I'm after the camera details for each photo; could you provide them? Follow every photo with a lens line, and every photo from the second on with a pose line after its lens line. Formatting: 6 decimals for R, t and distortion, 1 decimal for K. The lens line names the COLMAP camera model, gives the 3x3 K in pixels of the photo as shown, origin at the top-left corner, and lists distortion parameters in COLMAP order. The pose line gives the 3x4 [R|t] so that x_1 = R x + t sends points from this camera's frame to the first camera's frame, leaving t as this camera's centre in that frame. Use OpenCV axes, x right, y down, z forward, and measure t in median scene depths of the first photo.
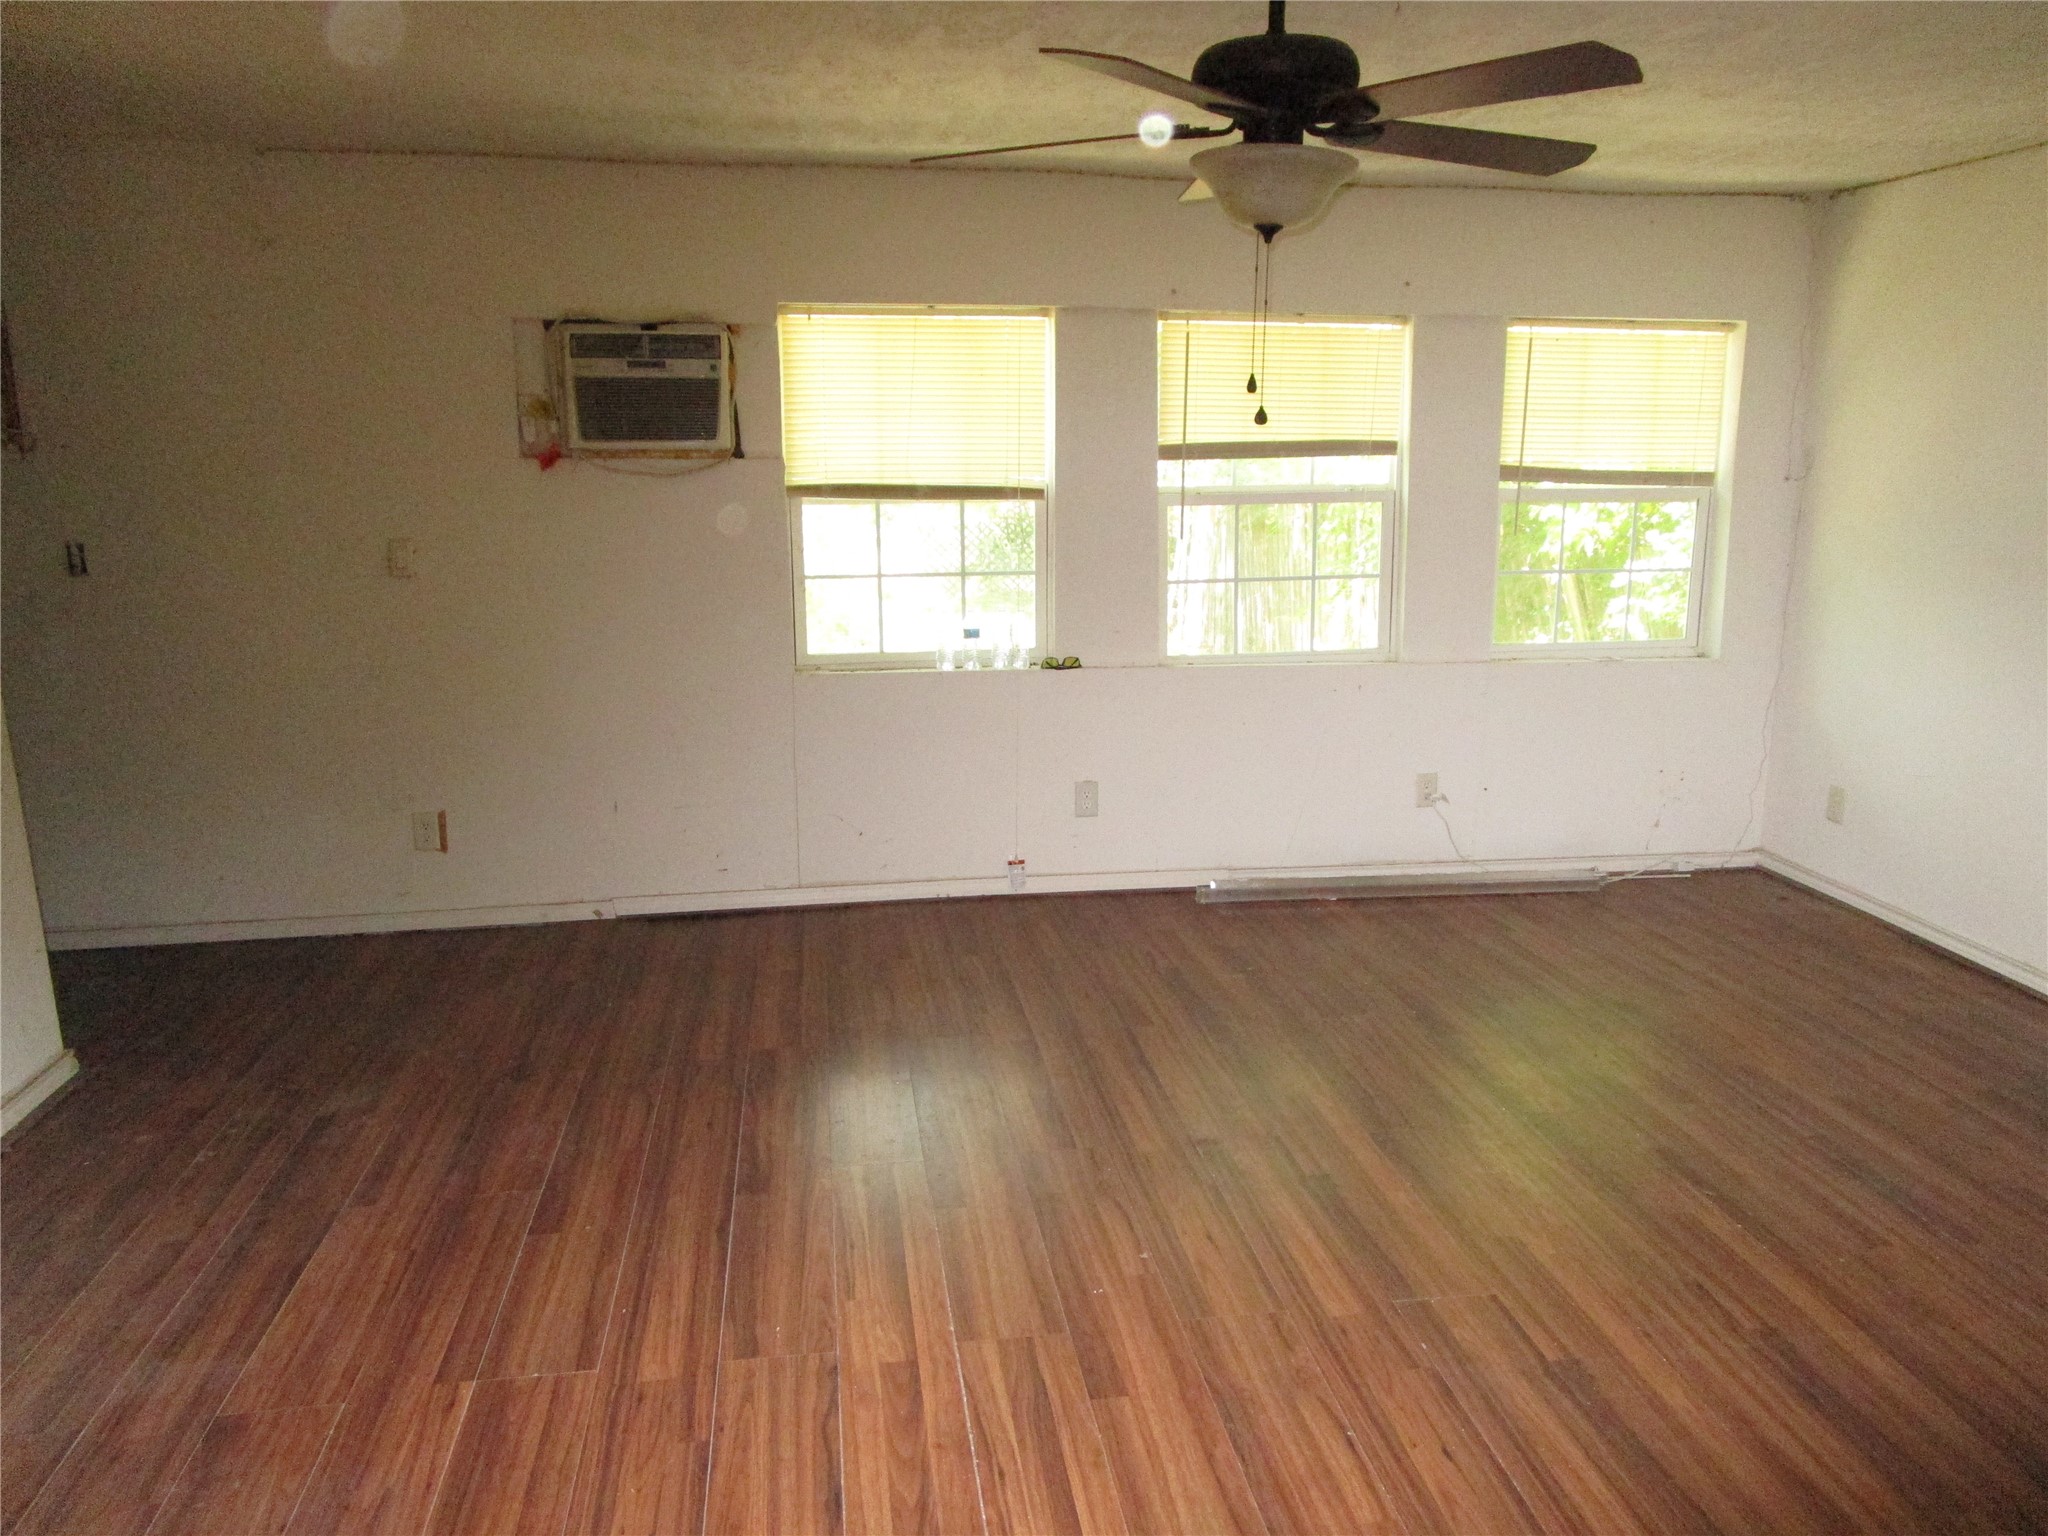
lens RADIAL K [[1496.3, 0, 1022.6], [0, 1496.3, 770.4], [0, 0, 1]] dist [-0.004534, 0.001887]
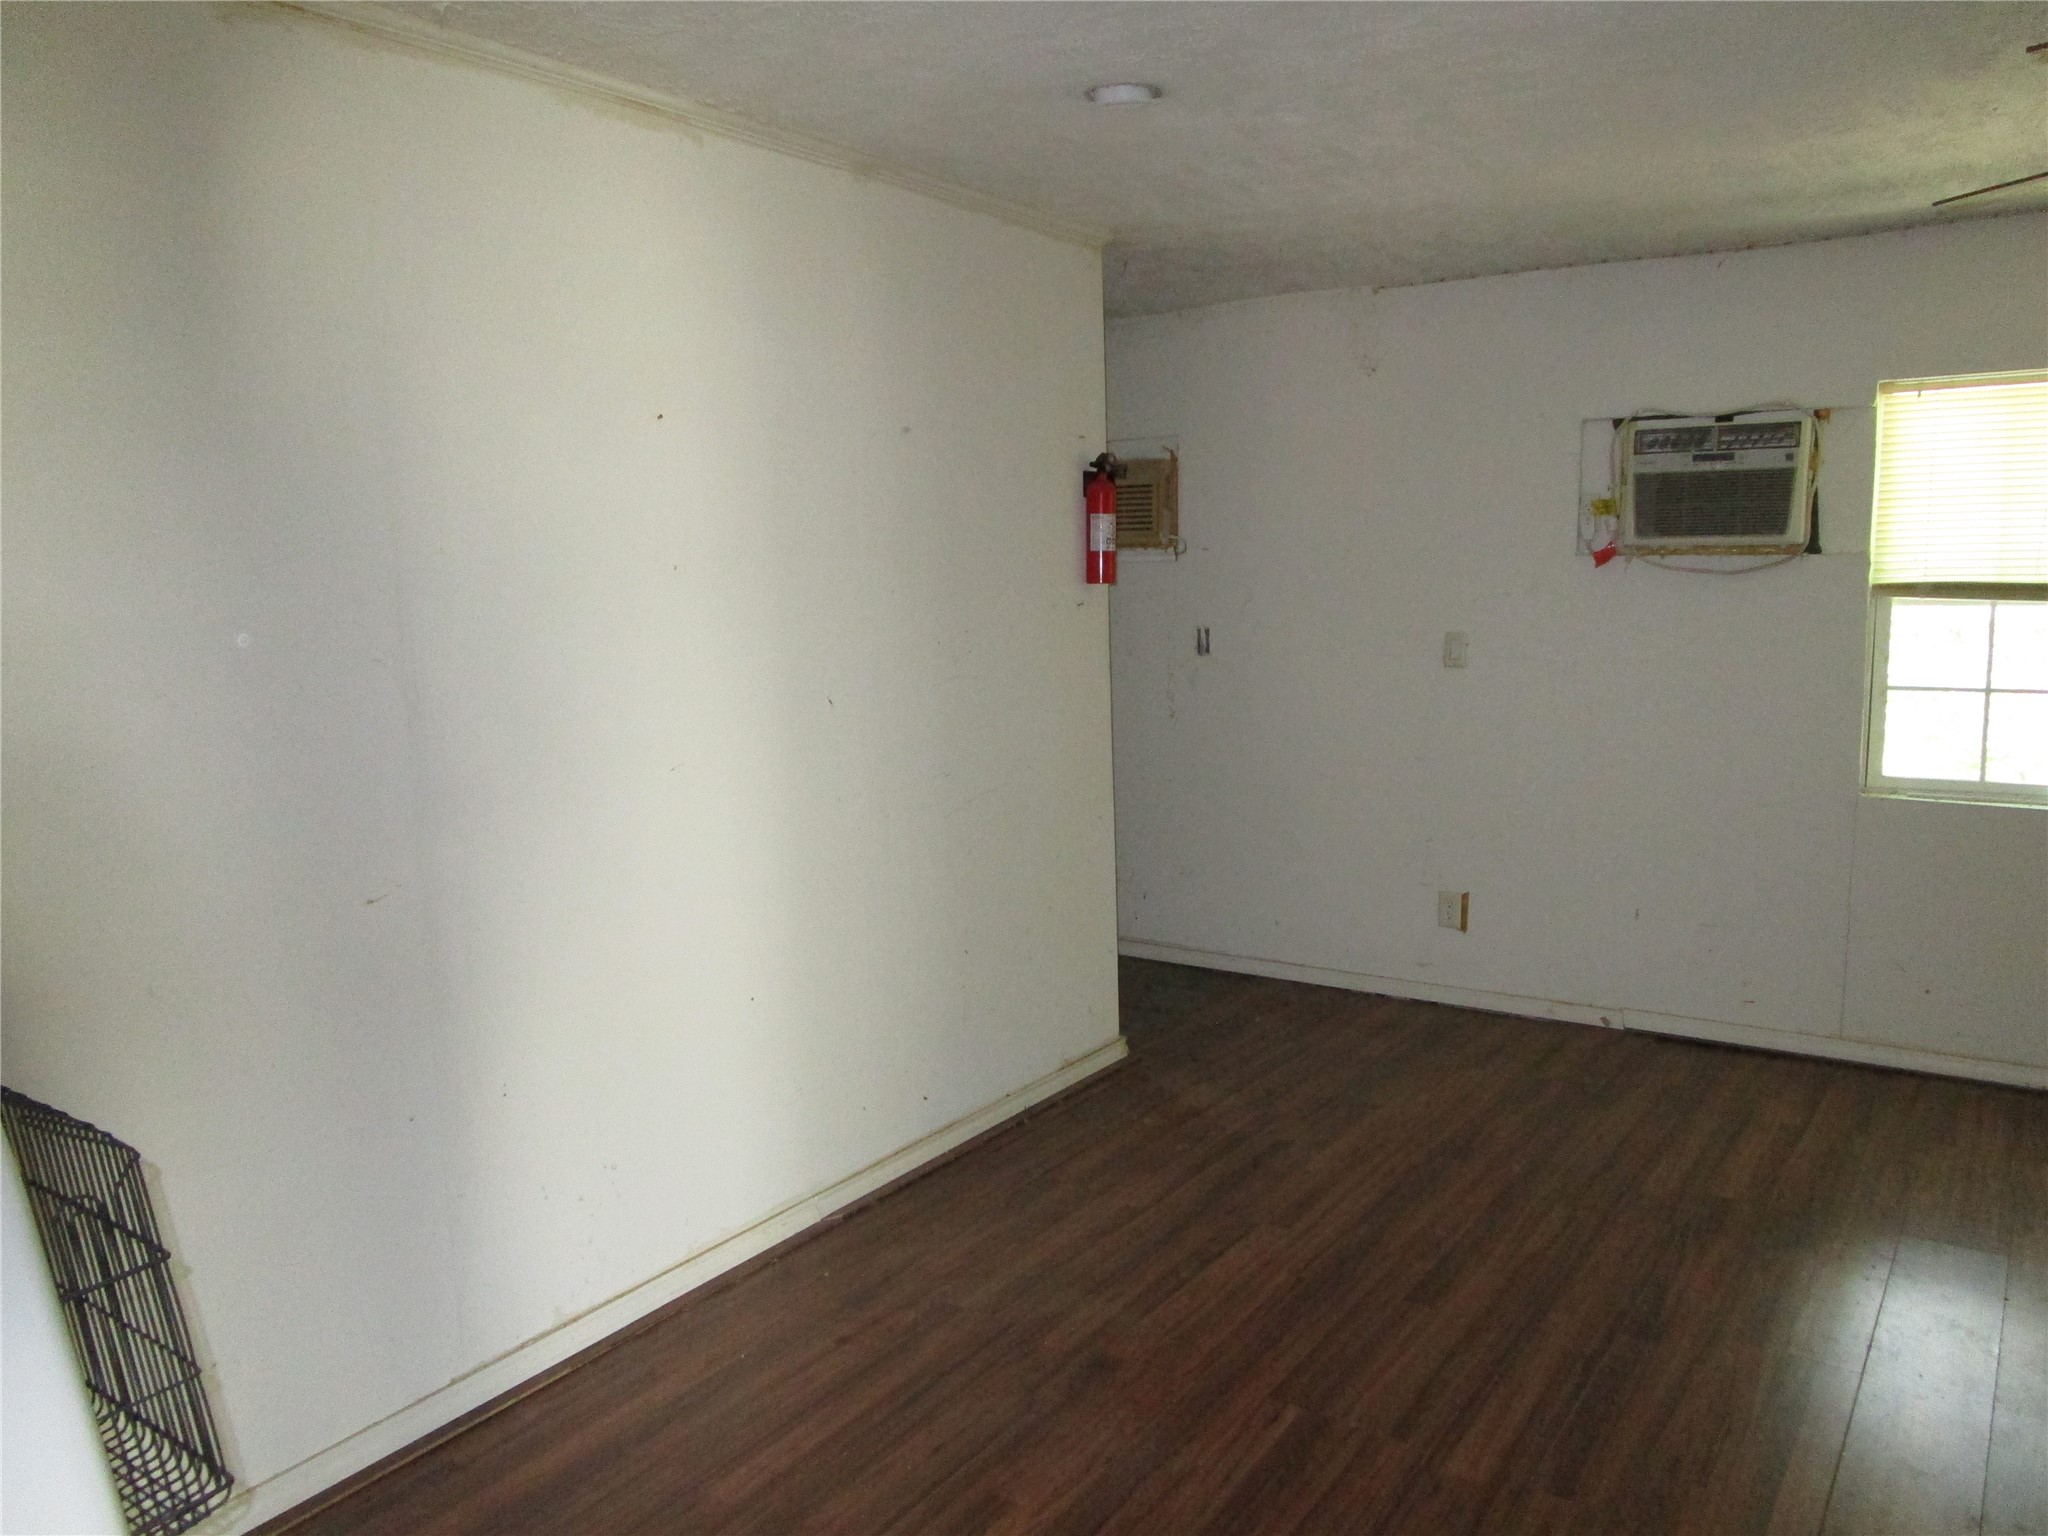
lens RADIAL K [[1496.3, 0, 1022.6], [0, 1496.3, 770.4], [0, 0, 1]] dist [-0.004534, 0.001887]
pose [[0.724666, 0.087144, -0.683568, 0.099221], [-0.135306, 0.990655, -0.017148, 0.003096], [0.675686, 0.104917, 0.729686, 0.025429]]
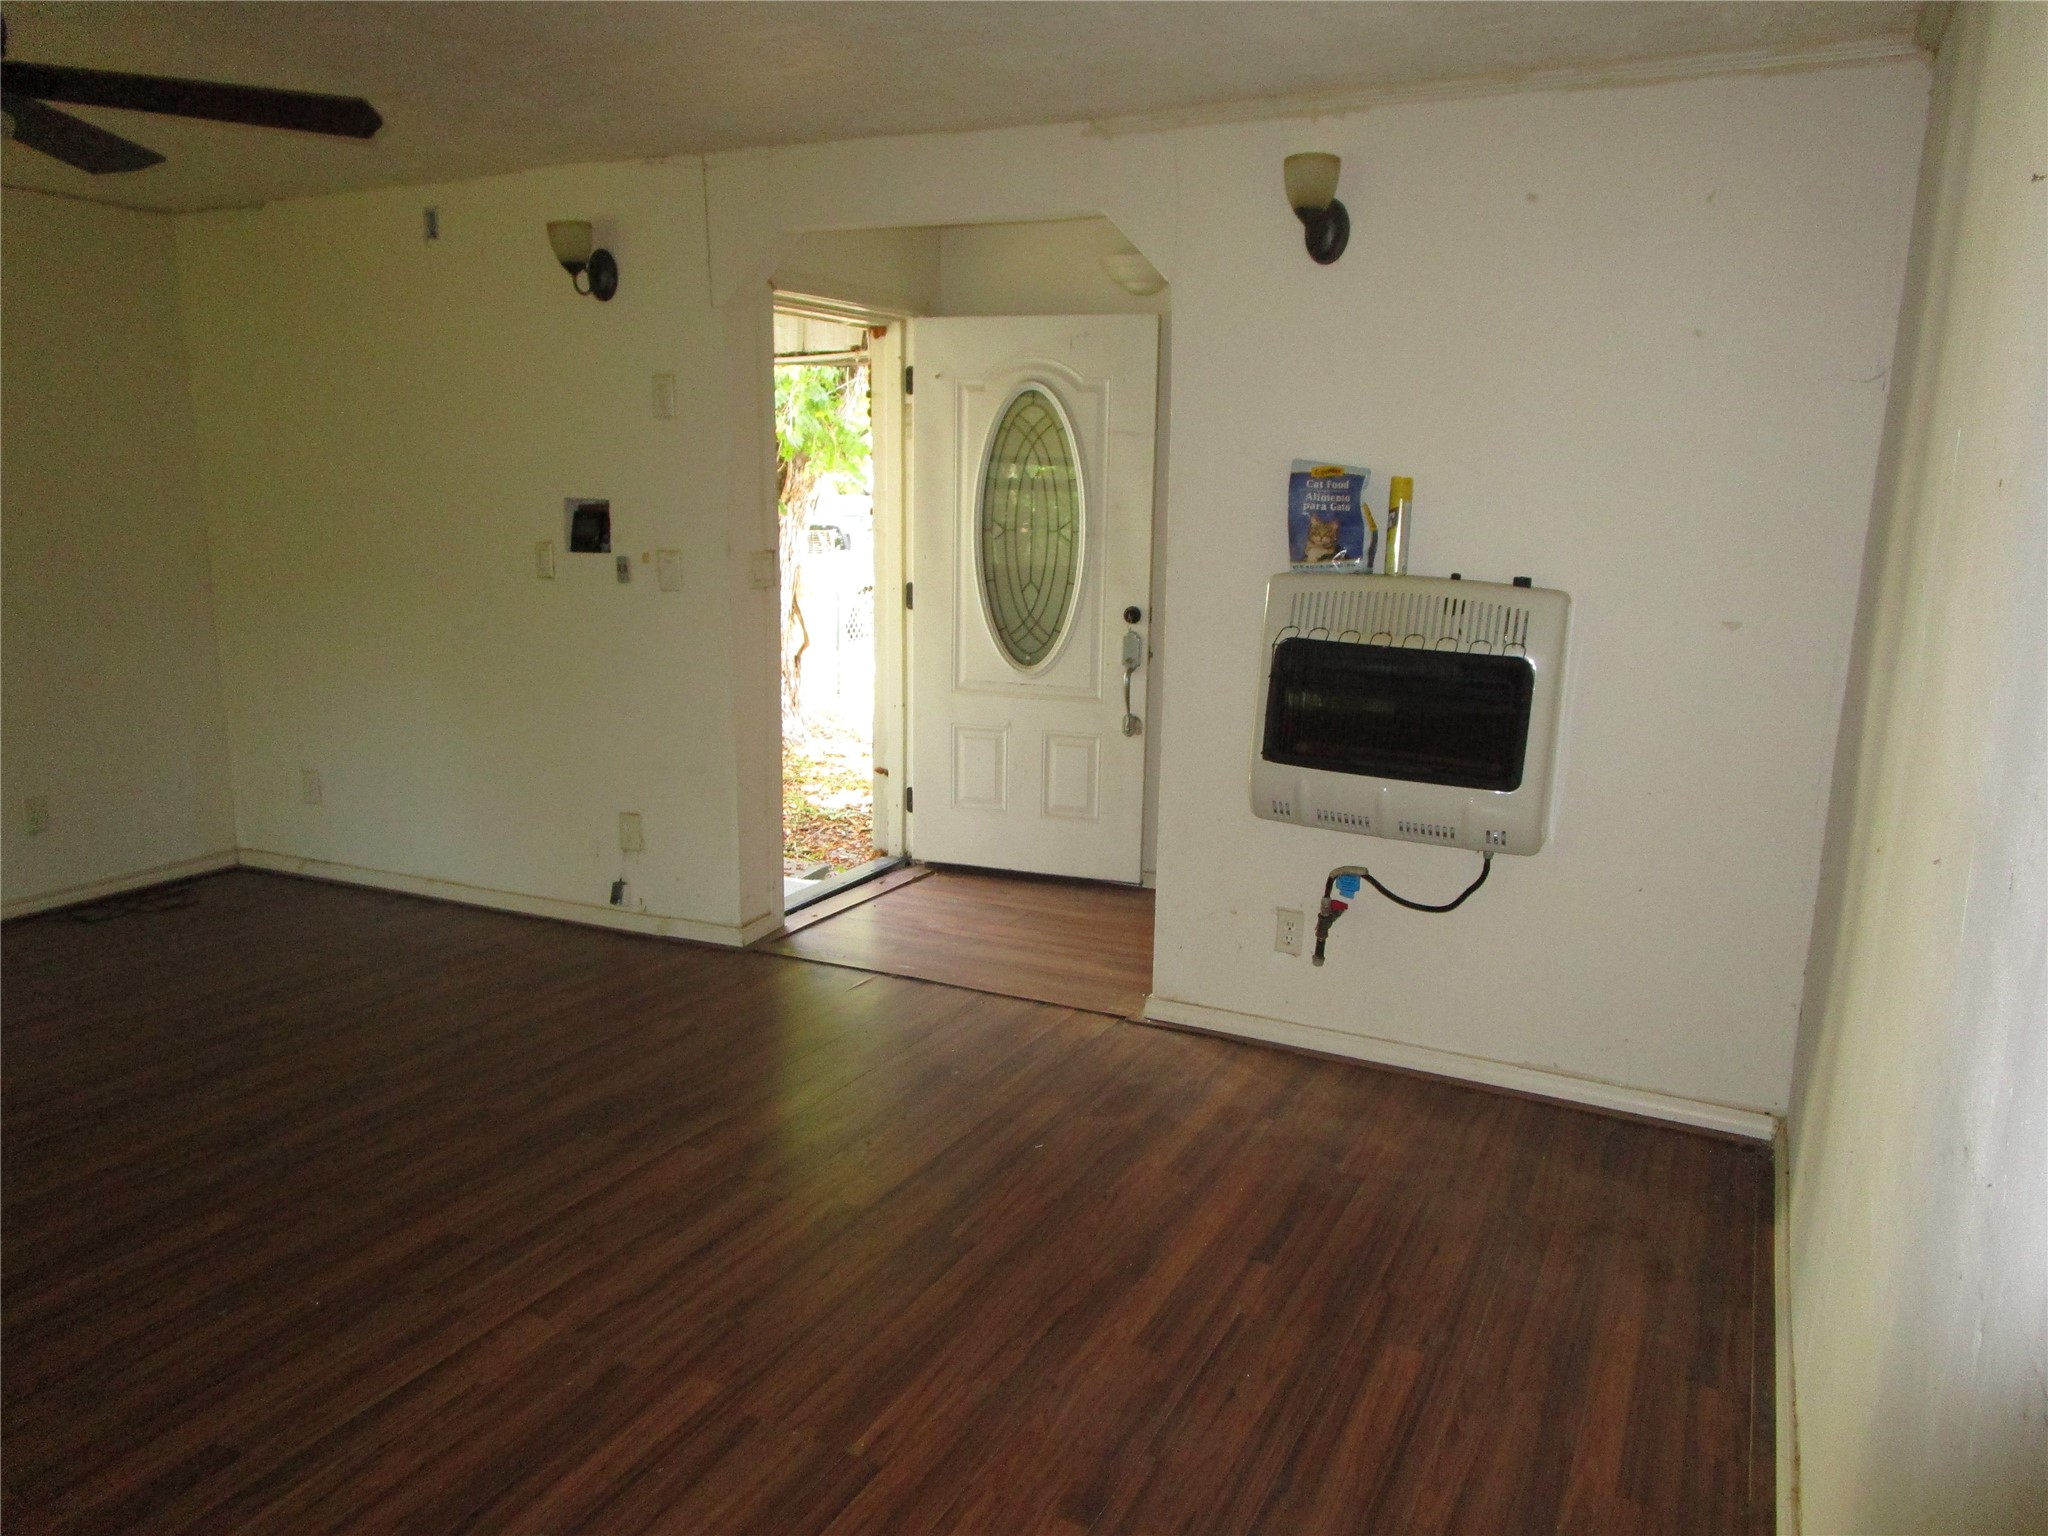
lens RADIAL K [[1496.3, 0, 1022.6], [0, 1496.3, 770.4], [0, 0, 1]] dist [-0.004534, 0.001887]
pose [[-0.822311, -0.121416, 0.555934, -0.519911], [0.105767, 0.927335, 0.358975, -0.173683], [-0.559122, 0.353988, -0.749716, 0.839187]]
